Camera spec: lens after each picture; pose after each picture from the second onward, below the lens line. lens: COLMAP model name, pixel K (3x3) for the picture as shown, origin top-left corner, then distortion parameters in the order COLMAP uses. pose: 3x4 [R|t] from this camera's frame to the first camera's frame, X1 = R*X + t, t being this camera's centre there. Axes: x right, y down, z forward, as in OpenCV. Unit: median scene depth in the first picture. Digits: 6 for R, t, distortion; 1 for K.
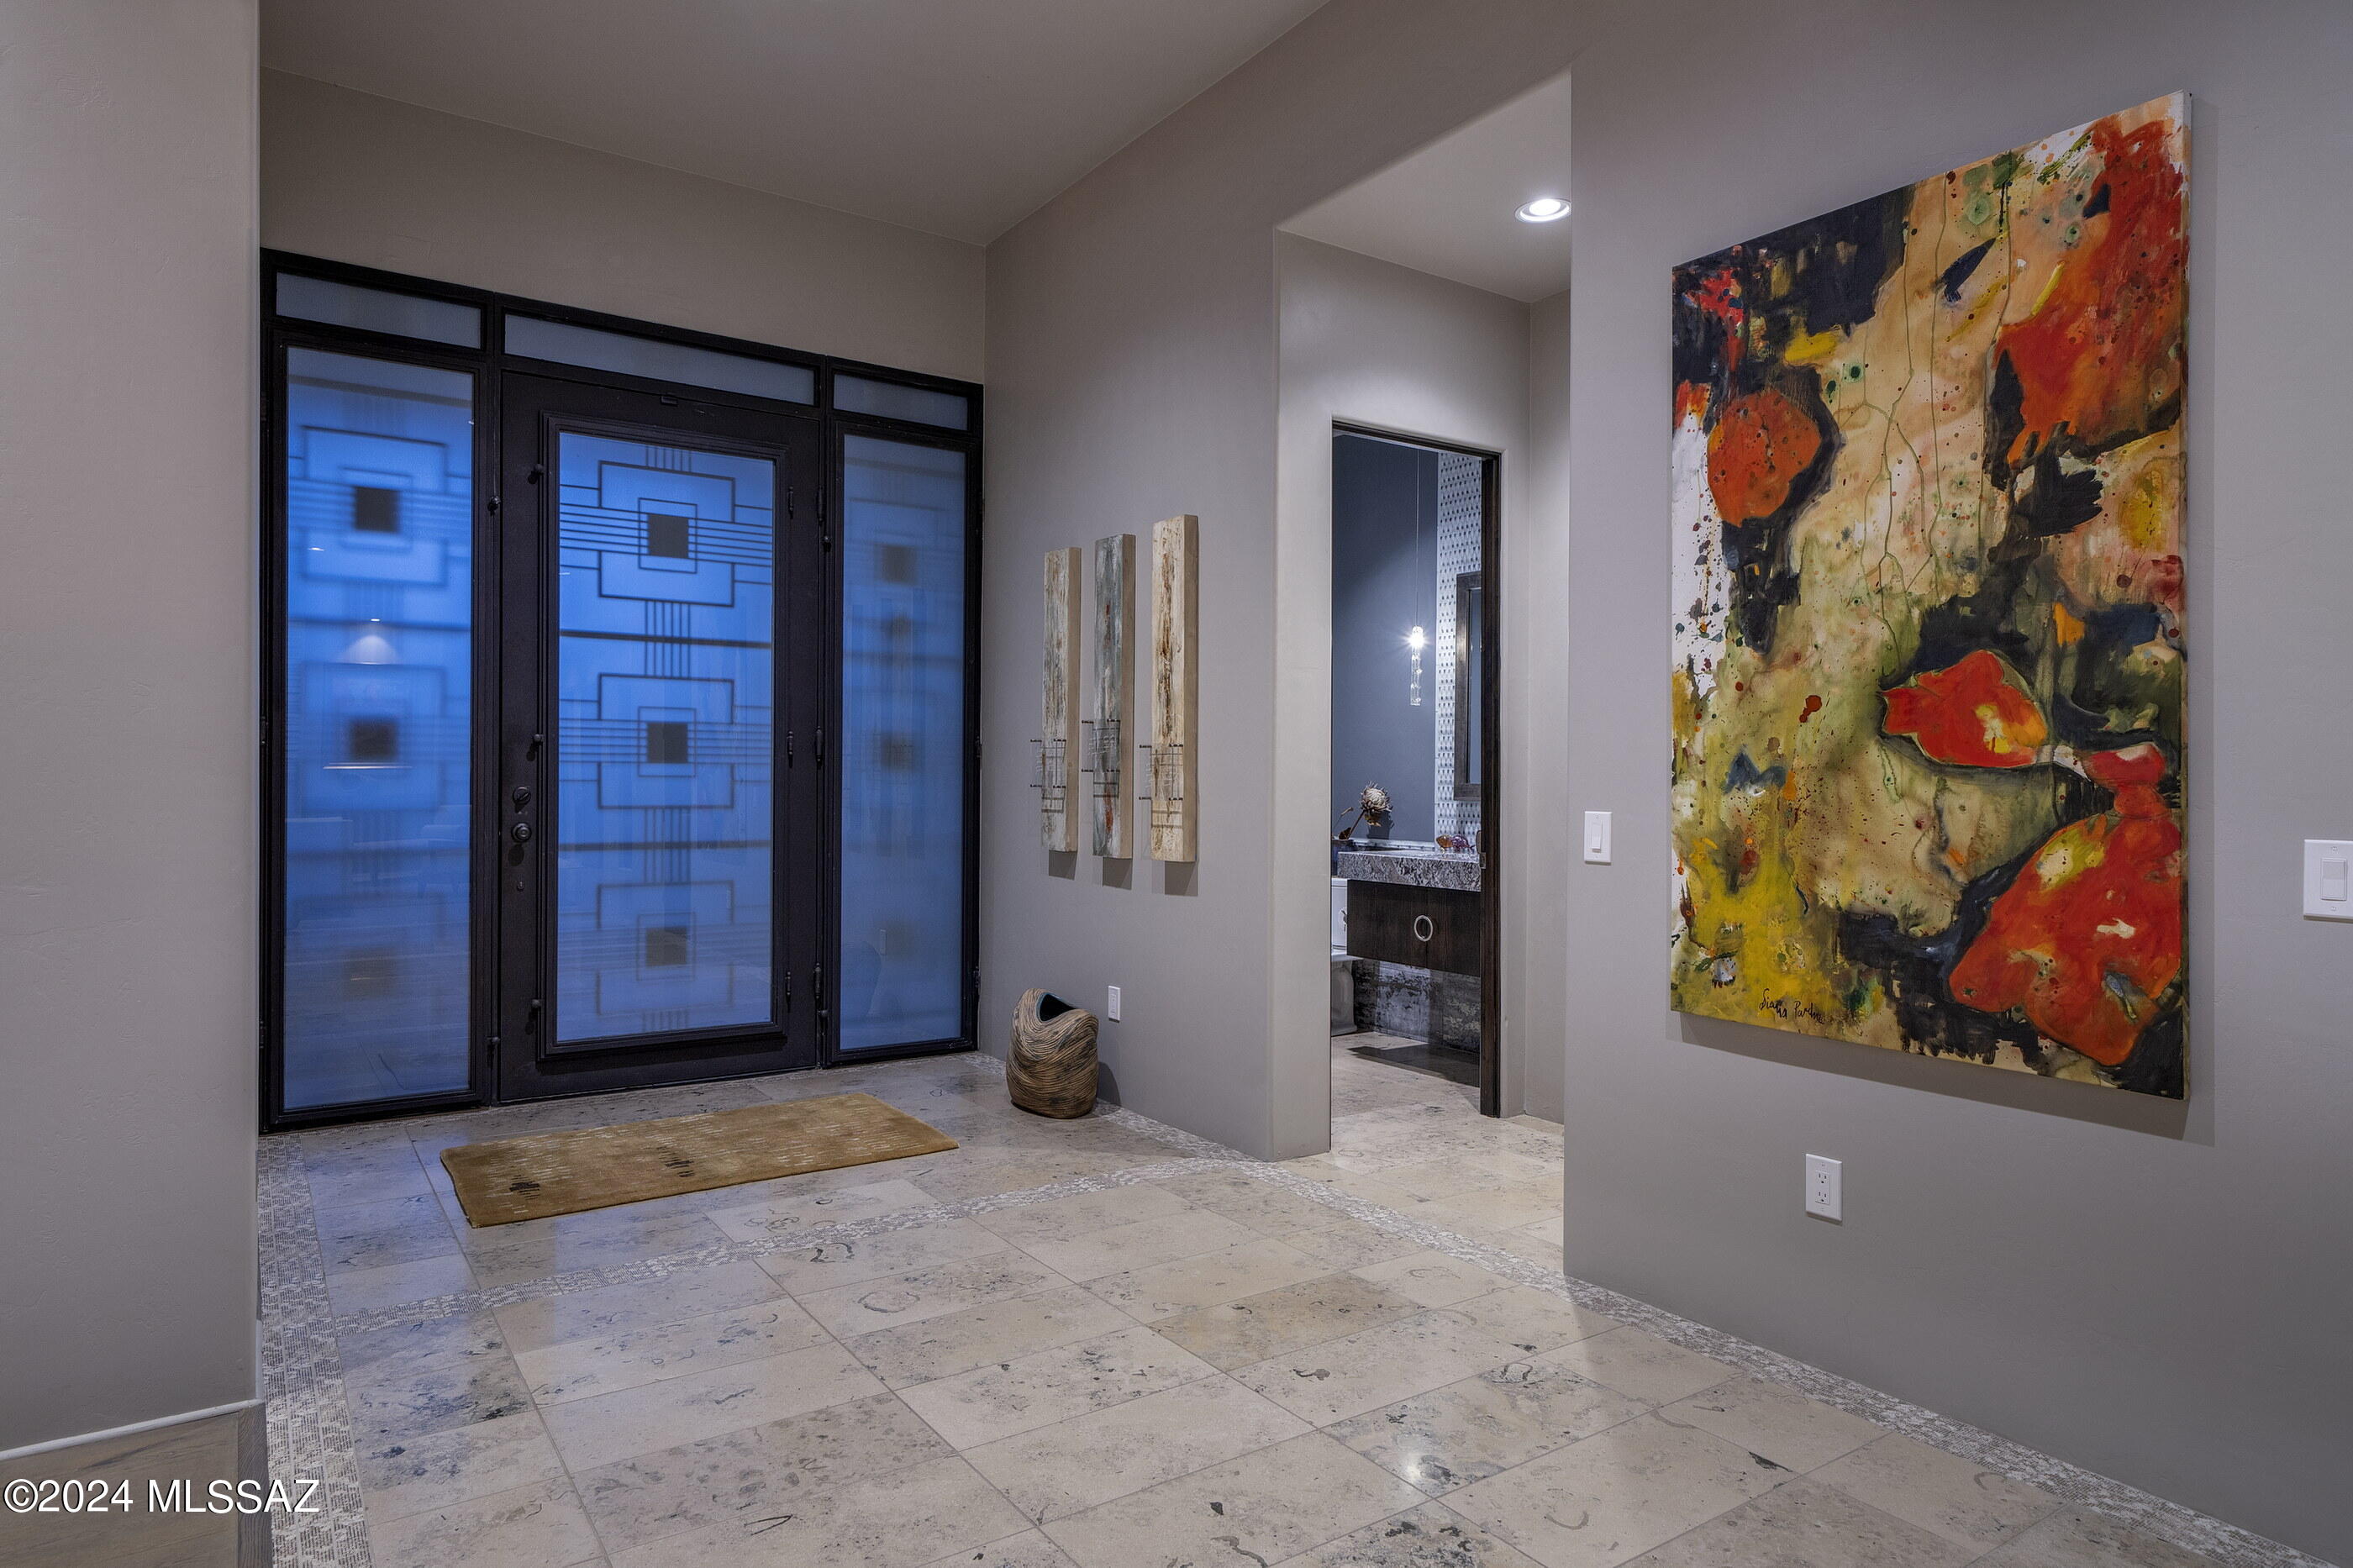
lens RADIAL K [[1395.6, 0, 1167.1], [0, 1395.6, 780.9], [0, 0, 1]] dist [0.005189, 0.001304]
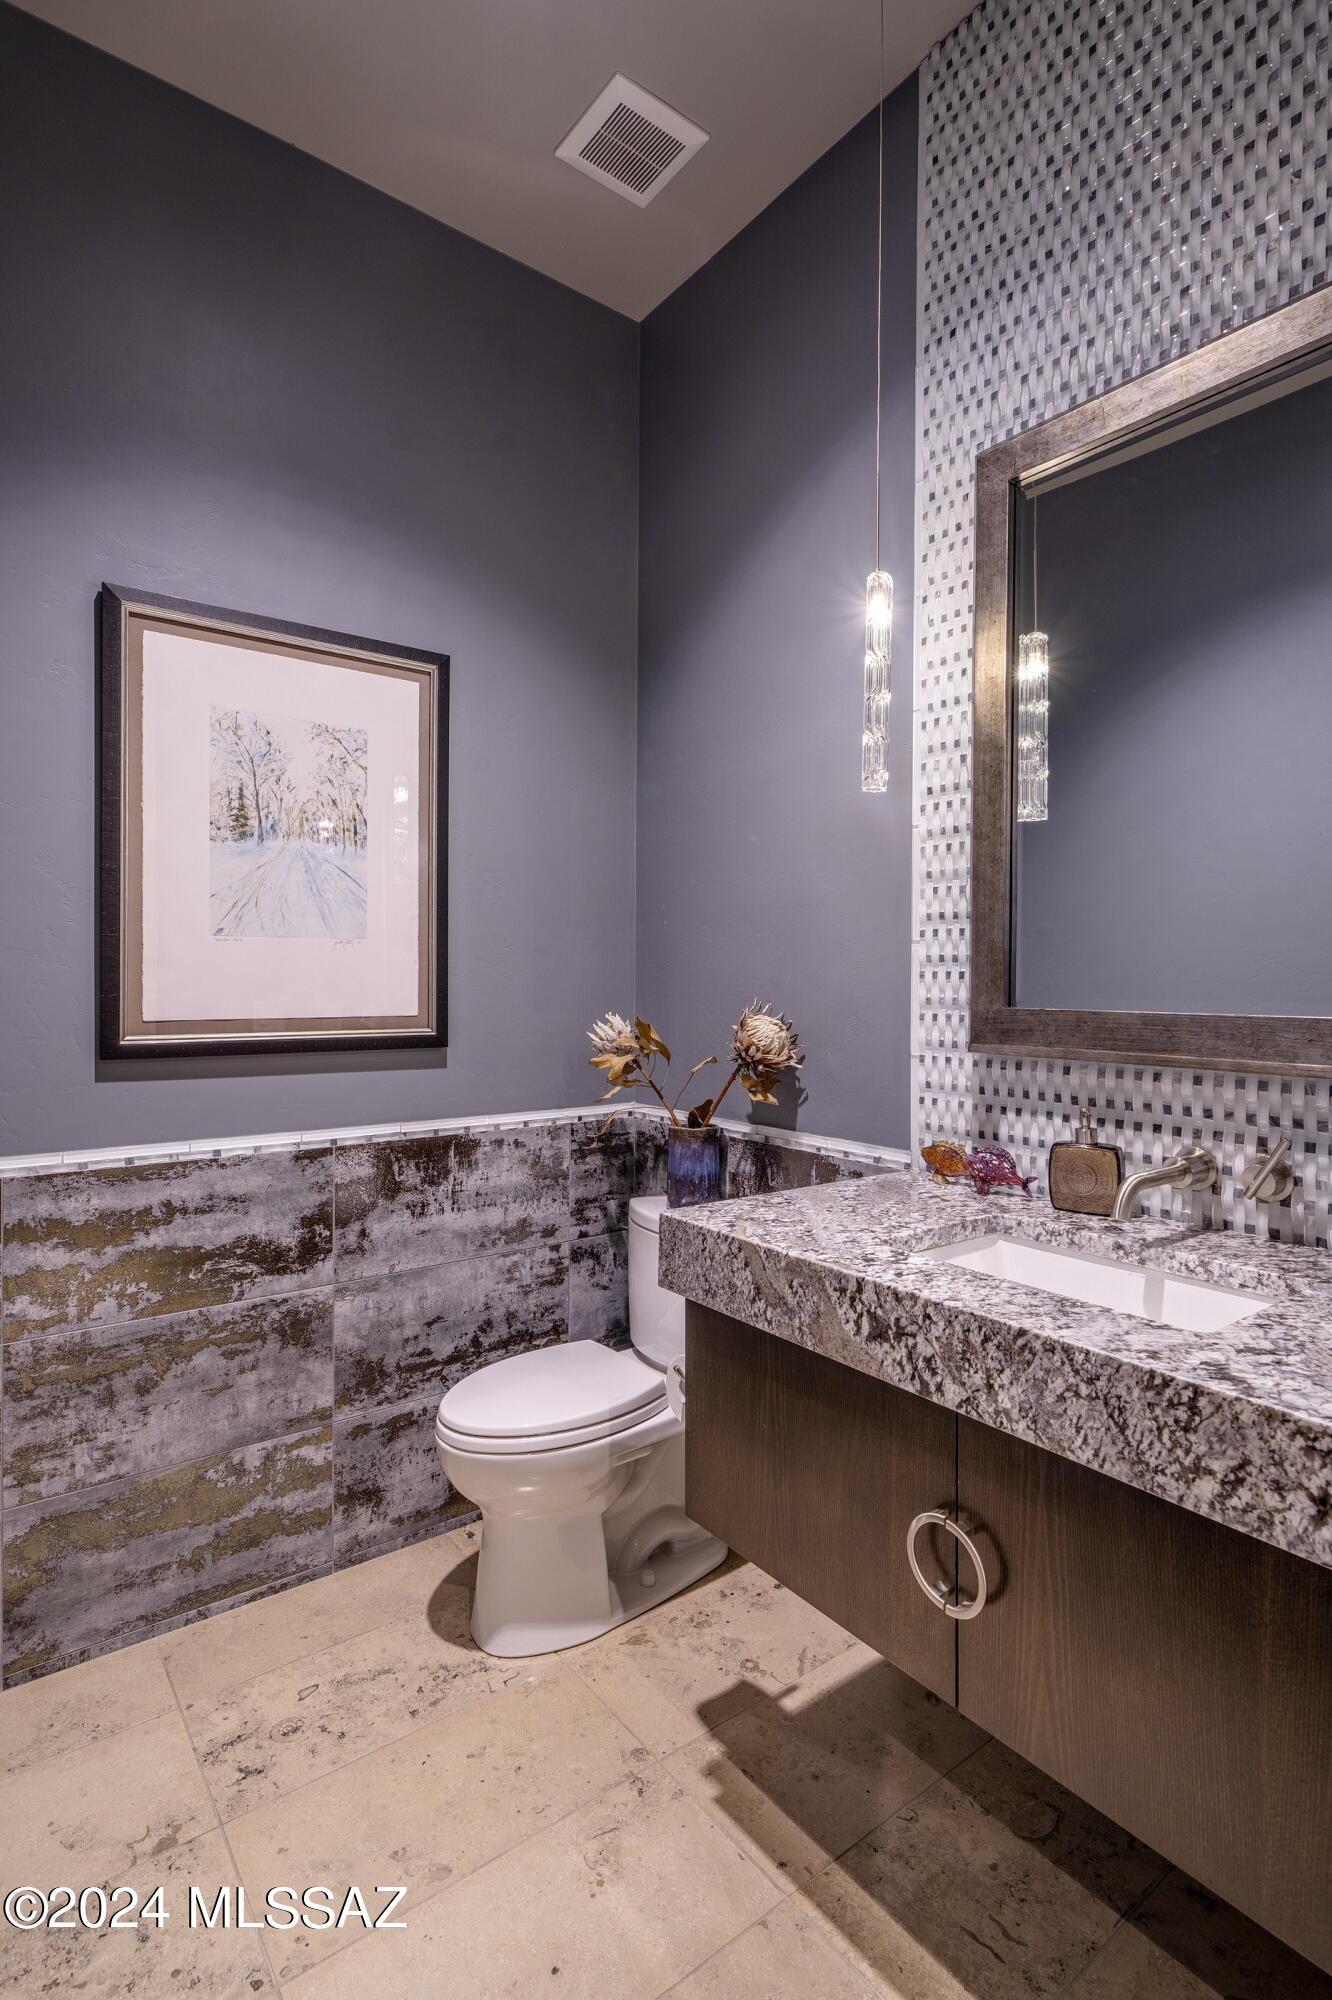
lens RADIAL K [[974.1, 0, 674.3], [0, 974.1, 994.7], [0, 0, 1]] dist [-0.000125, -0.000096]
pose [[0.998527, -0.004692, 0.054056, 0.110289], [0.004250, 0.999957, 0.008279, -0.004094], [-0.054092, -0.008037, 0.998504, 0.736631]]
